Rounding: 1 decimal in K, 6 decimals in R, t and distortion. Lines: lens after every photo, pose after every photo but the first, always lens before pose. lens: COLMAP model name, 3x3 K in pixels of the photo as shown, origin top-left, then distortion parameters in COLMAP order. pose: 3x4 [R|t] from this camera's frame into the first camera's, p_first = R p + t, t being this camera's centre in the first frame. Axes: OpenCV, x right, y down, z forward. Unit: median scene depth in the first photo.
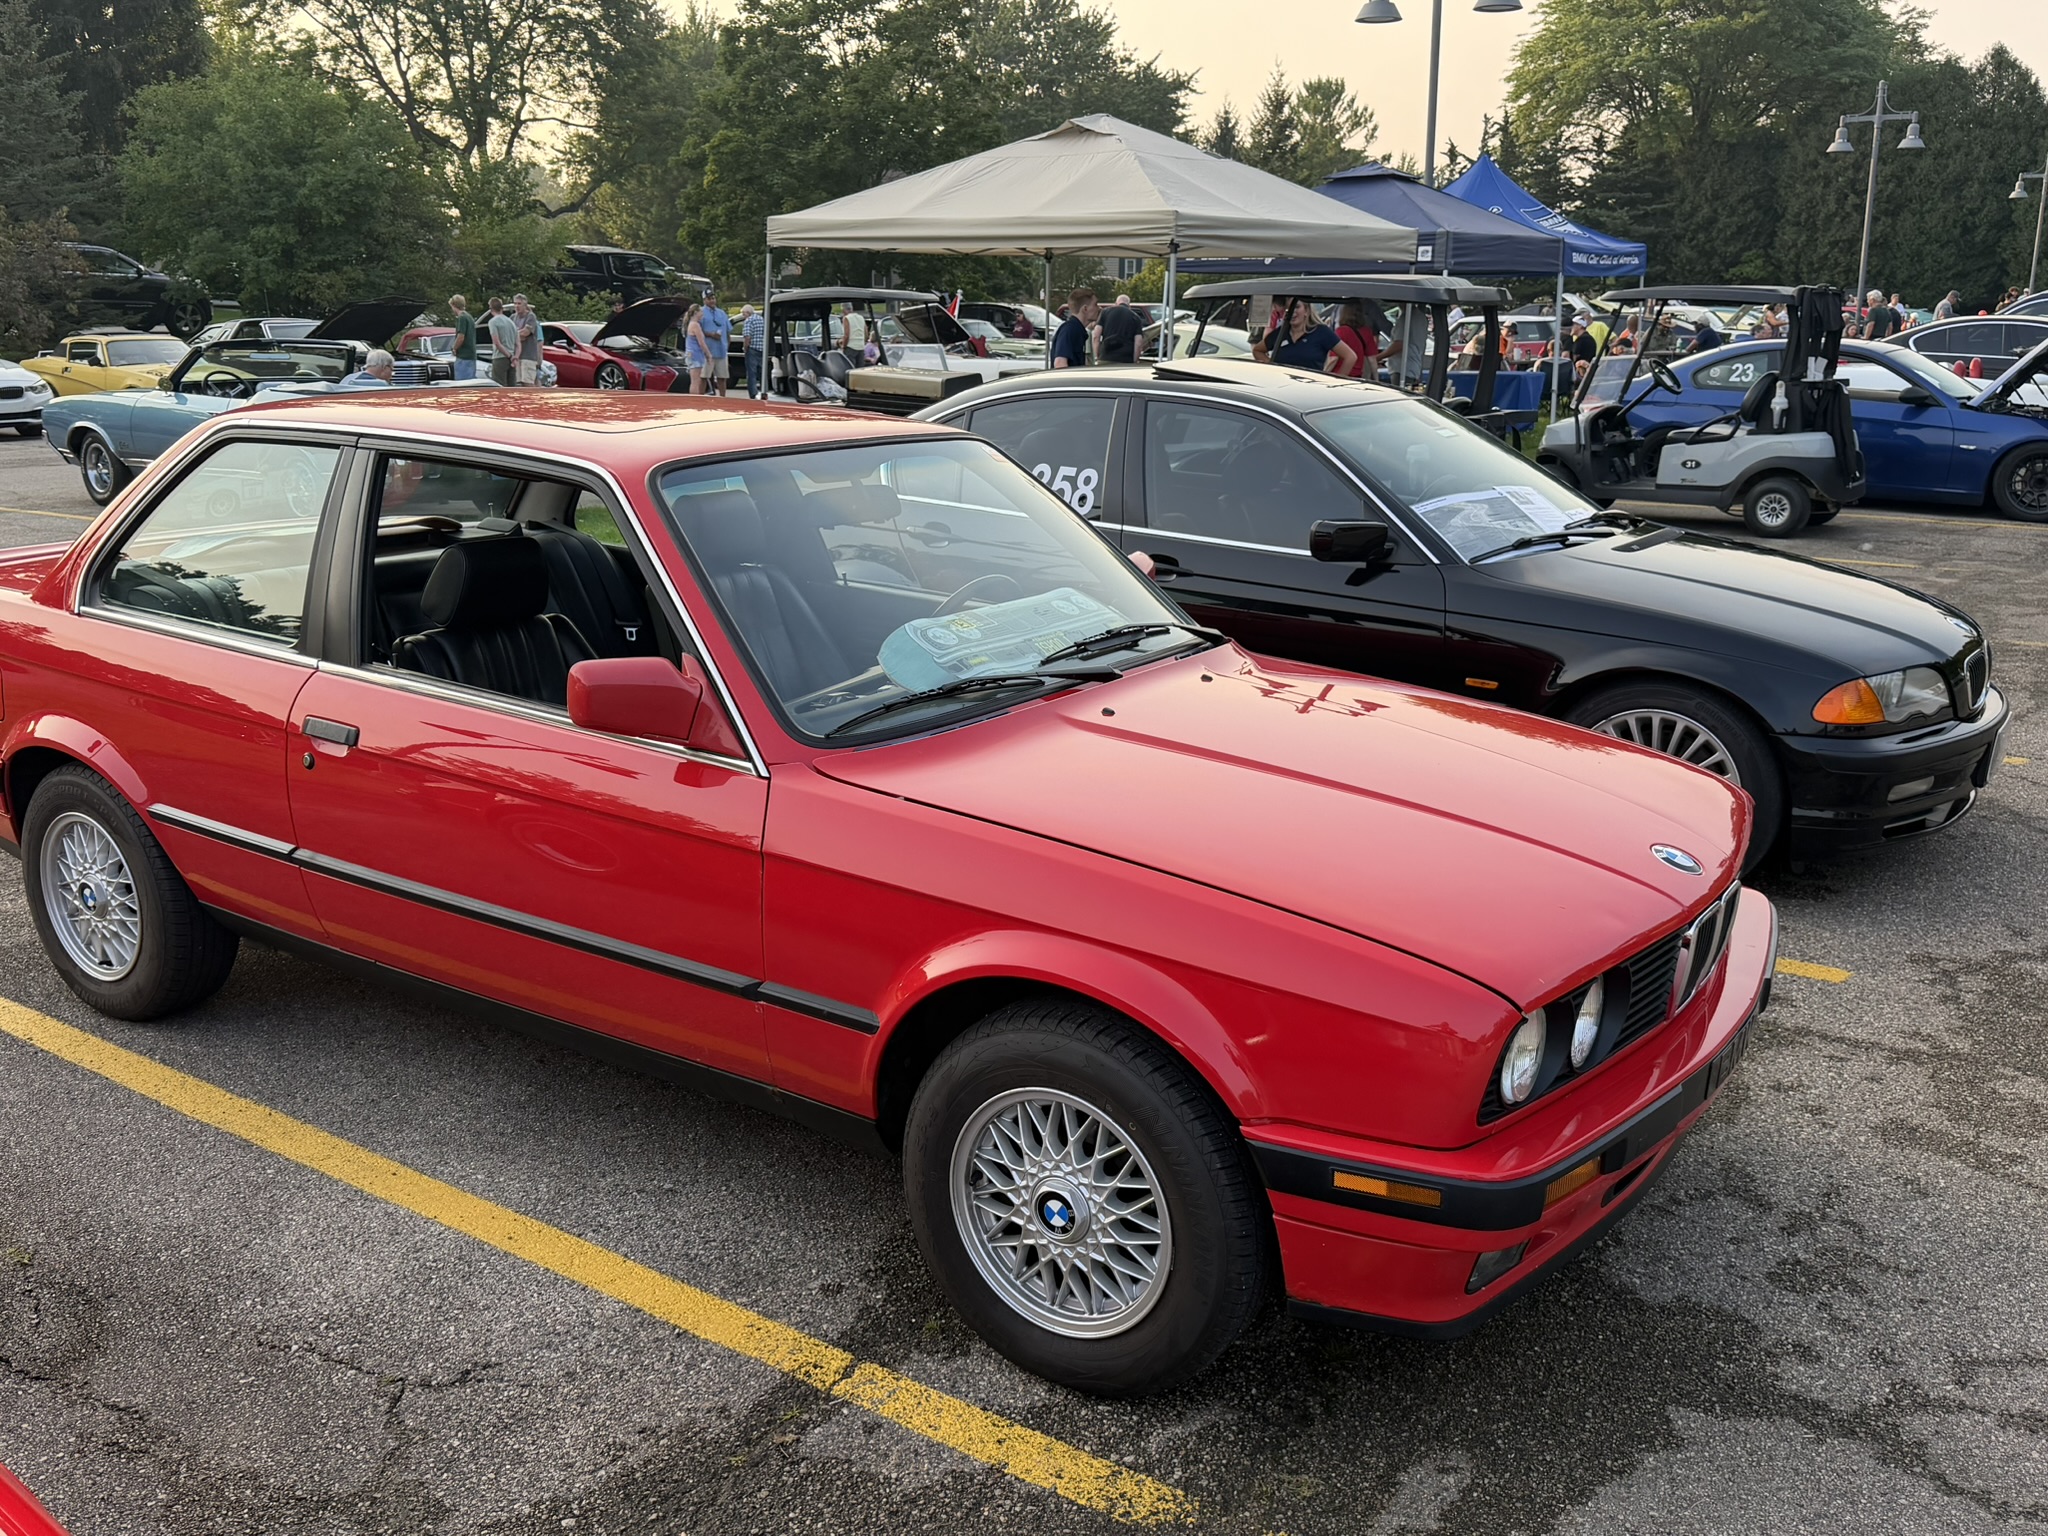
lens RADIAL K [[1845.6, 0, 1023.8], [0, 1845.6, 770.0], [0, 0, 1]] dist [0.004651, 0.004316]
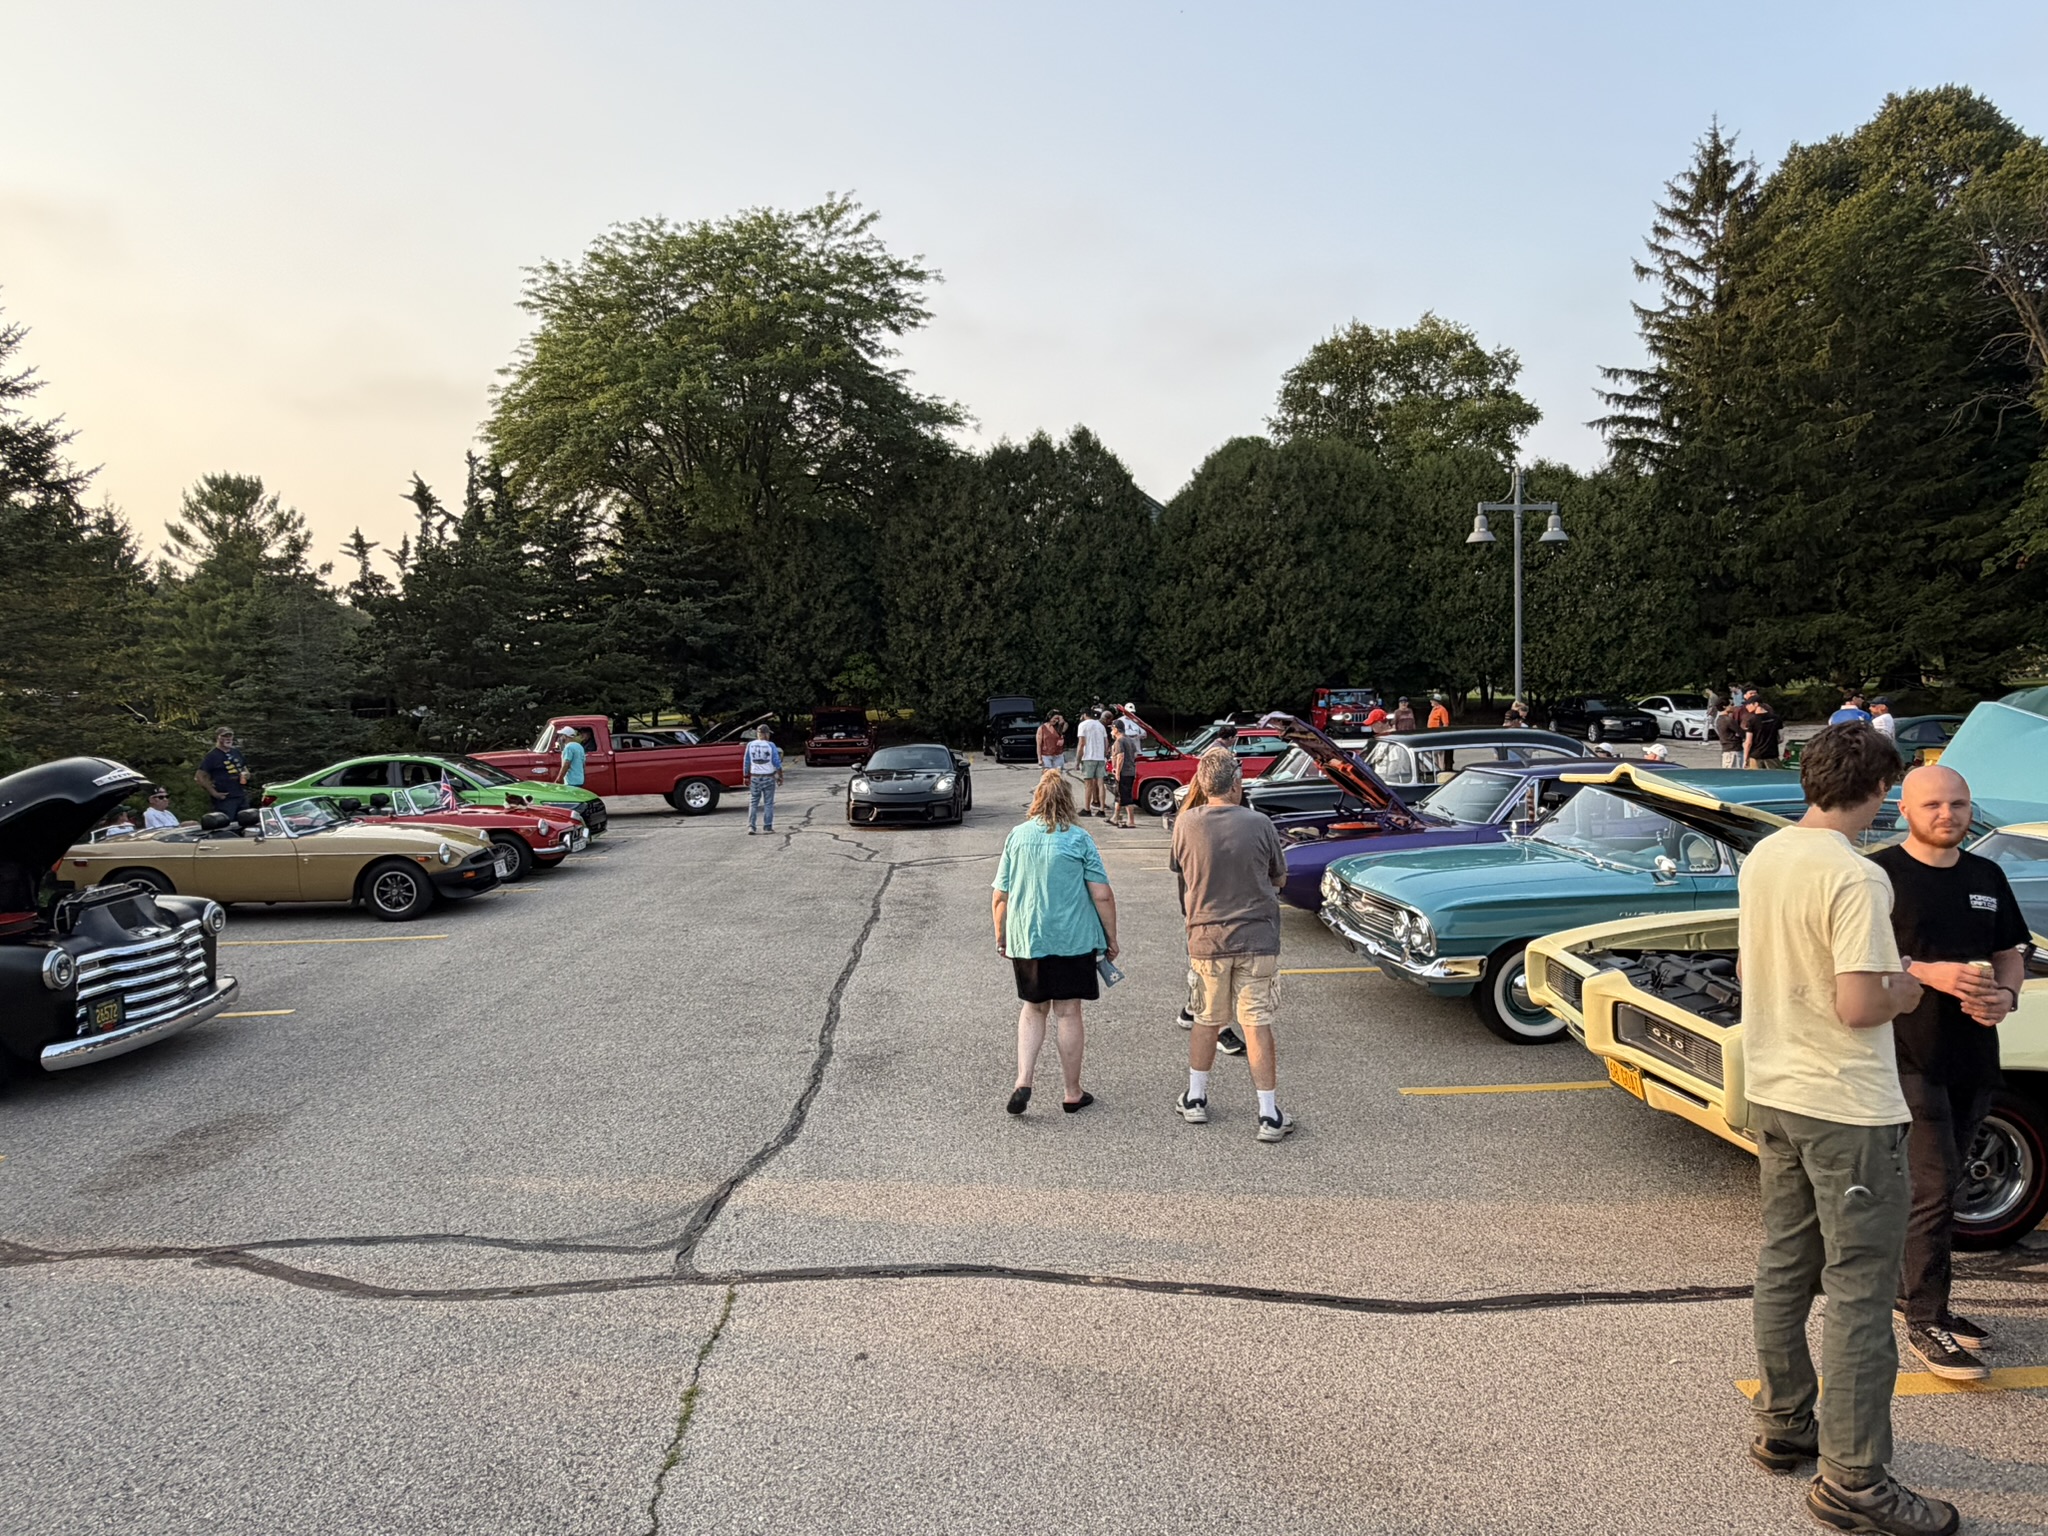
lens RADIAL K [[1248.5, 0, 1026.3], [0, 1248.5, 767.1], [0, 0, 1]] dist [0.003612, 0.000252]
pose [[0.777246, -0.060441, 0.626287, 0.120823], [0.183976, 0.973706, -0.134352, -0.152842], [-0.601699, 0.219646, 0.767928, 0.570290]]
